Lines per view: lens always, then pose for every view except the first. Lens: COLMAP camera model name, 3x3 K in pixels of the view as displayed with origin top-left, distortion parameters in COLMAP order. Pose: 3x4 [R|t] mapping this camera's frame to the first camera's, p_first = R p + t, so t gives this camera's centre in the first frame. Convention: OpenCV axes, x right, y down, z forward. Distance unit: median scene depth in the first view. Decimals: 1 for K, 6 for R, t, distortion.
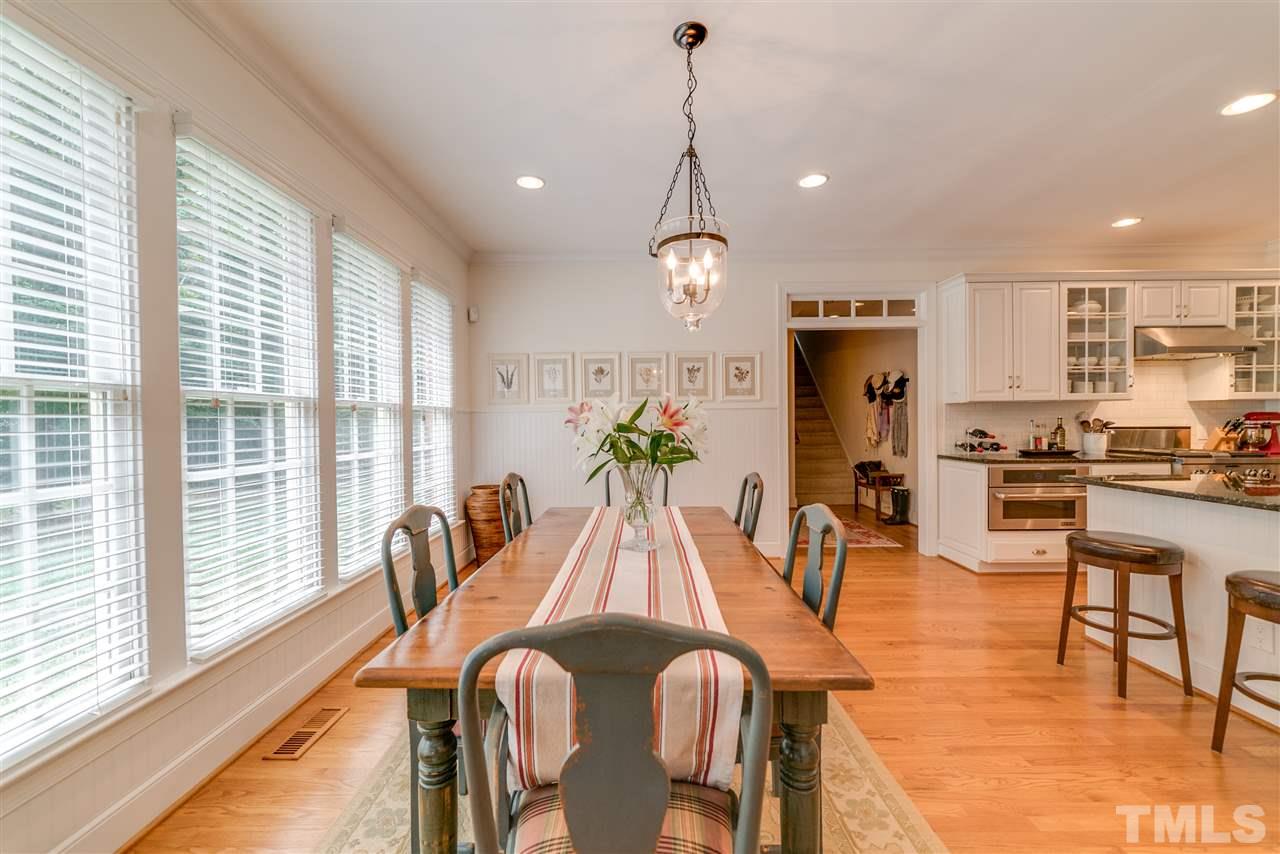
lens RADIAL K [[509.6, 0, 634.9], [0, 509.6, 427.7], [0, 0, 1]] dist [-0.001153, -0.000021]
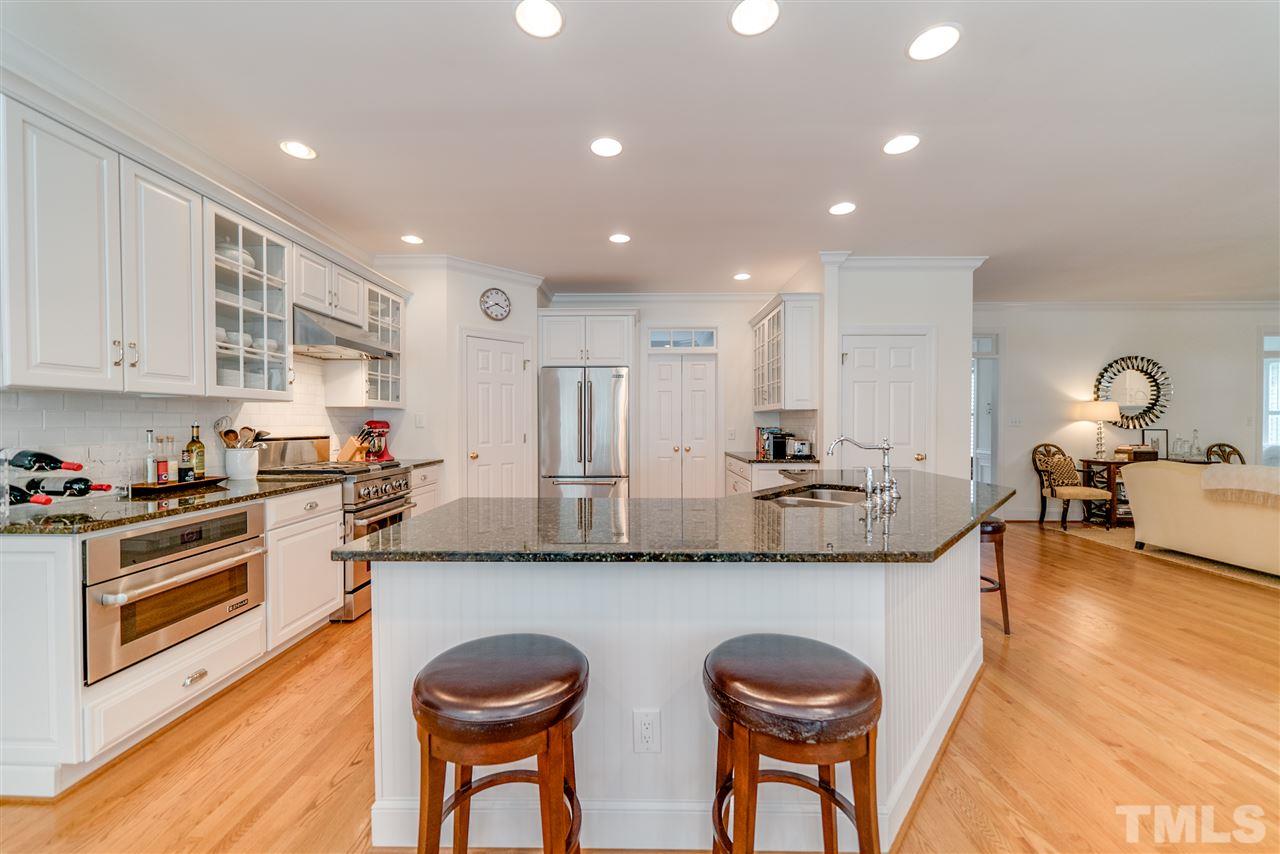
lens RADIAL K [[493.9, 0, 635.3], [0, 493.9, 427.6], [0, 0, 1]] dist [-0.000109, 0.000005]
pose [[0.014568, -0.001060, 0.999893, 0.264052], [0.016135, 0.999869, 0.000825, -0.009702], [-0.999764, 0.016121, 0.014583, 0.488631]]
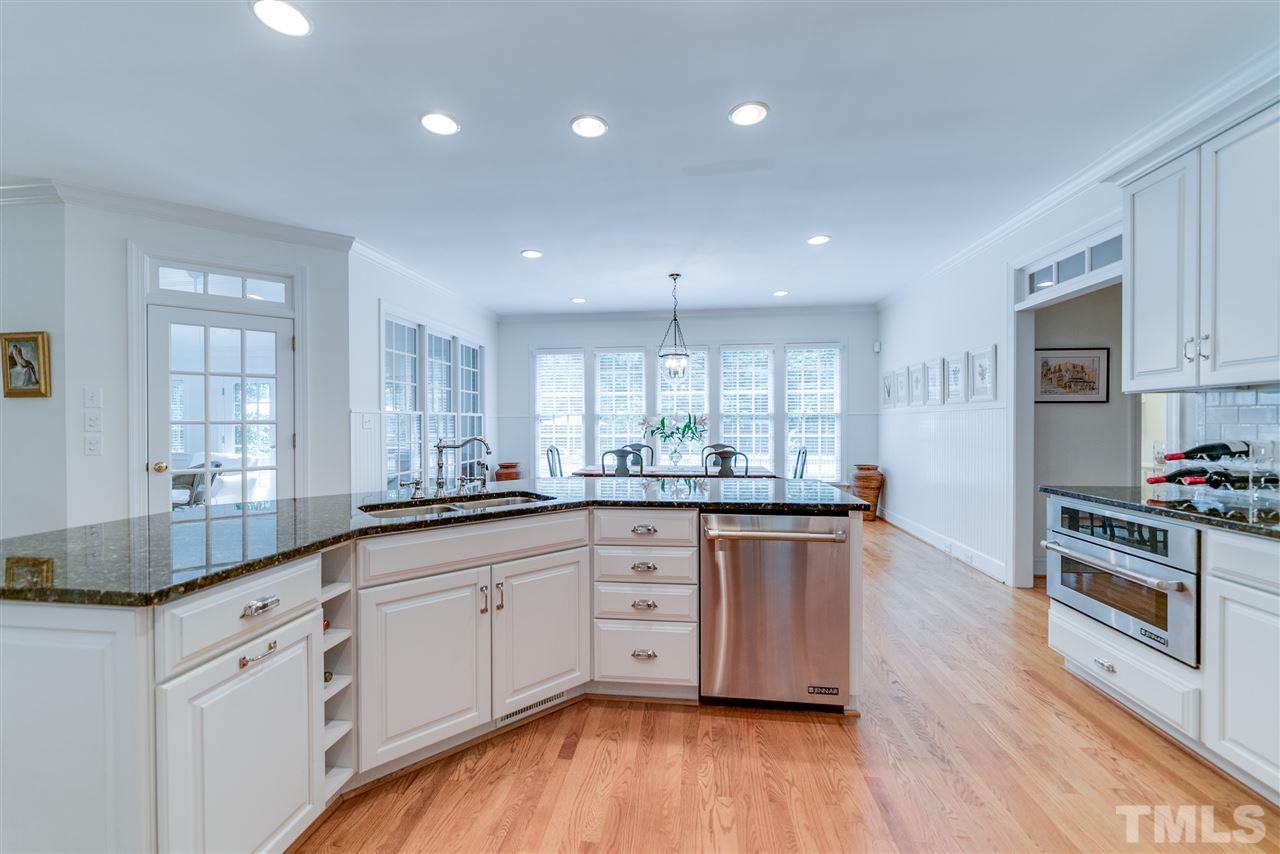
lens RADIAL K [[509.6, 0, 634.9], [0, 509.6, 427.7], [0, 0, 1]] dist [-0.001153, -0.000021]
pose [[-0.108890, 0.020303, -0.993846, 1.291978], [-0.009699, 0.999722, 0.021485, -0.018567], [0.994006, 0.011979, -0.108663, 0.509559]]
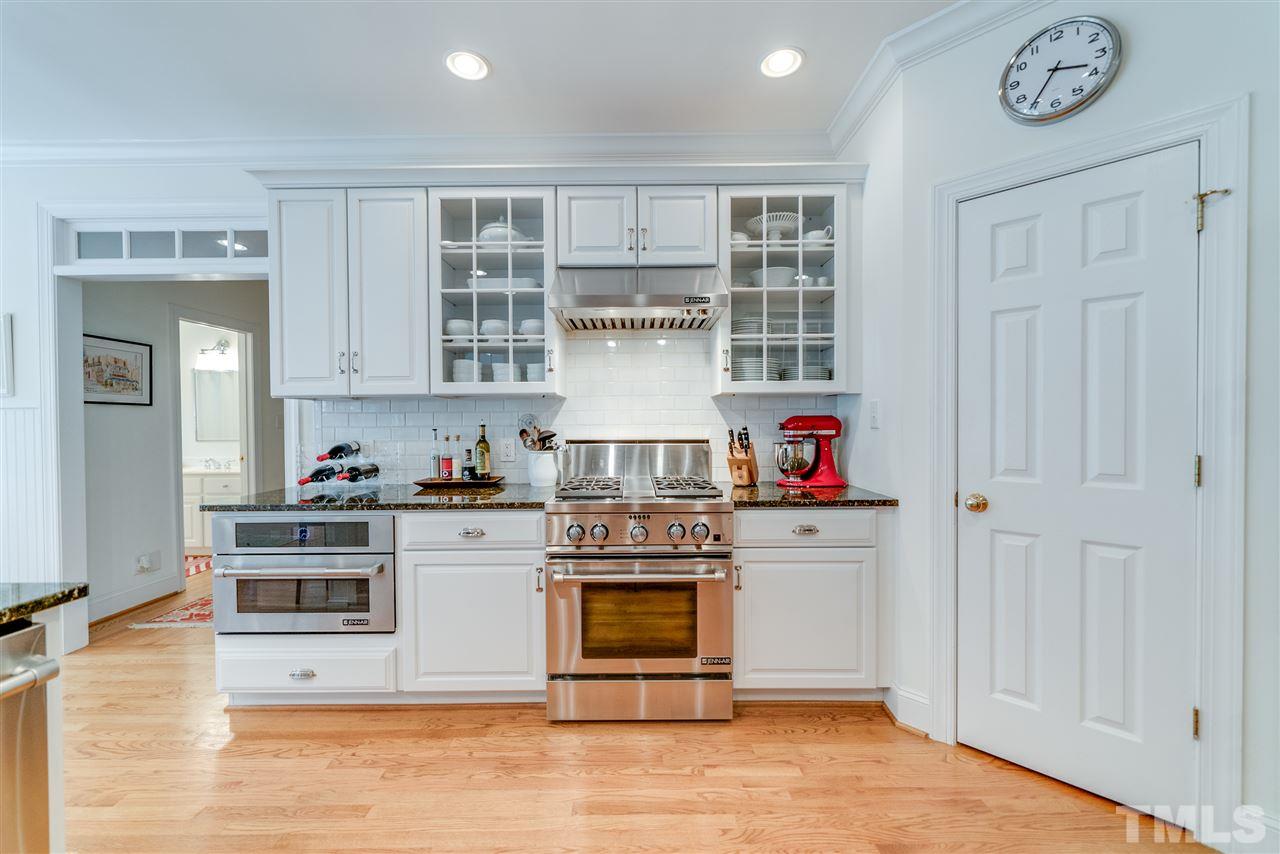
lens RADIAL K [[509.6, 0, 634.9], [0, 509.6, 427.7], [0, 0, 1]] dist [-0.001153, -0.000021]
pose [[0.999987, 0.001397, 0.004998, 1.060911], [-0.001389, 0.999998, -0.001600, -0.016195], [-0.005000, 0.001593, 0.999986, 0.423202]]
